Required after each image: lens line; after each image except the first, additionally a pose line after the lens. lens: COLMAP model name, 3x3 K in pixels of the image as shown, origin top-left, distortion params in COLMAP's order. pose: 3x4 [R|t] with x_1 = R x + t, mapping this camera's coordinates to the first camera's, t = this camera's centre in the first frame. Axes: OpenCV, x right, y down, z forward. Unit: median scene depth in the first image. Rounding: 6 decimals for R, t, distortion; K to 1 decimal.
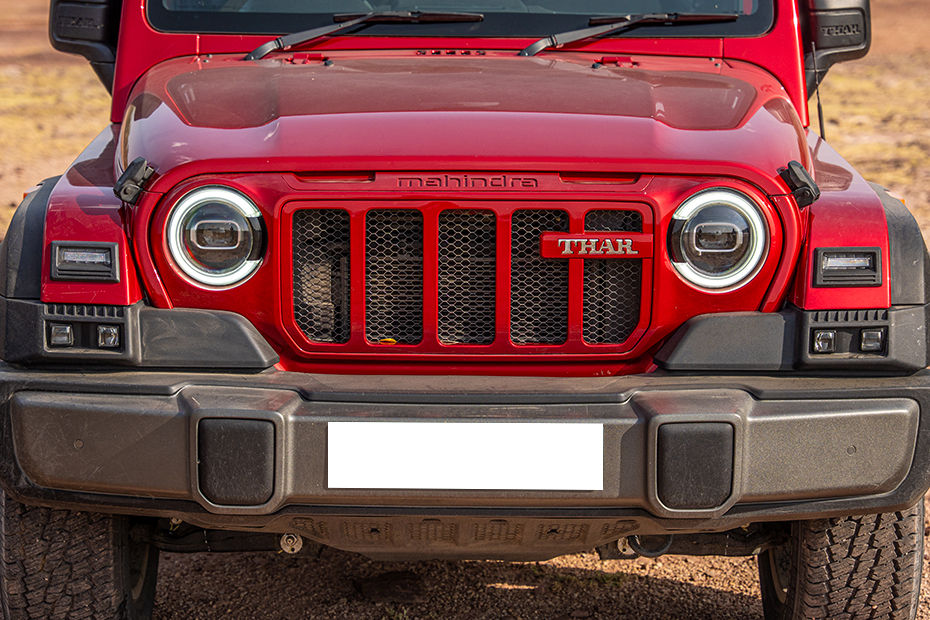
lens RADIAL K [[2307.7, 0, 424.7], [0, 2307.7, 307.9], [0, 0, 1]] dist [0.283584, 0.170535]
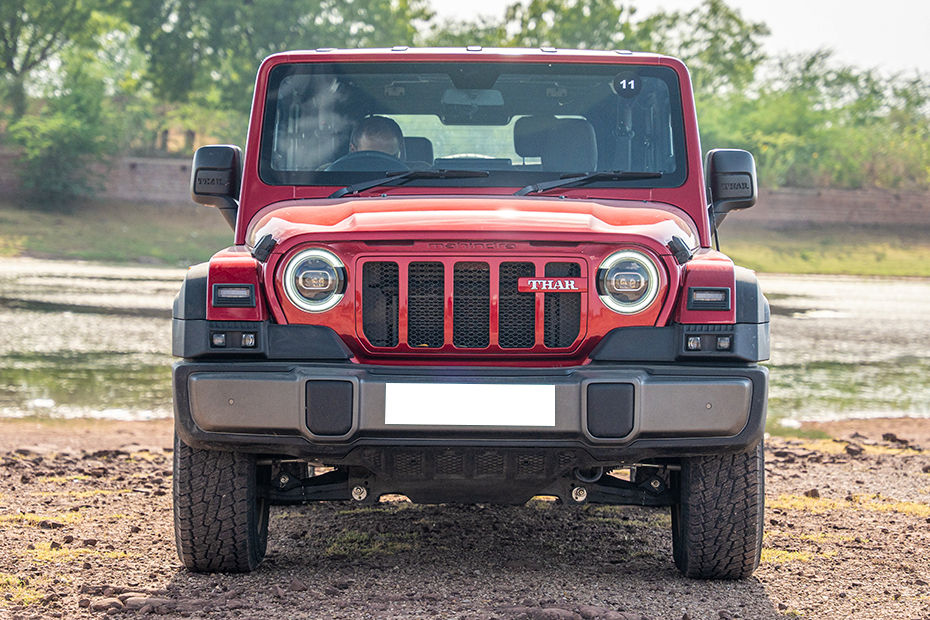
lens RADIAL K [[2307.7, 0, 424.7], [0, 2307.7, 307.9], [0, 0, 1]] dist [0.283584, 0.170535]
pose [[0.999830, -0.000340, -0.018444, 0.015331], [-0.002043, 0.991641, -0.129009, 0.195845], [0.018334, 0.129025, 0.991472, -0.588018]]
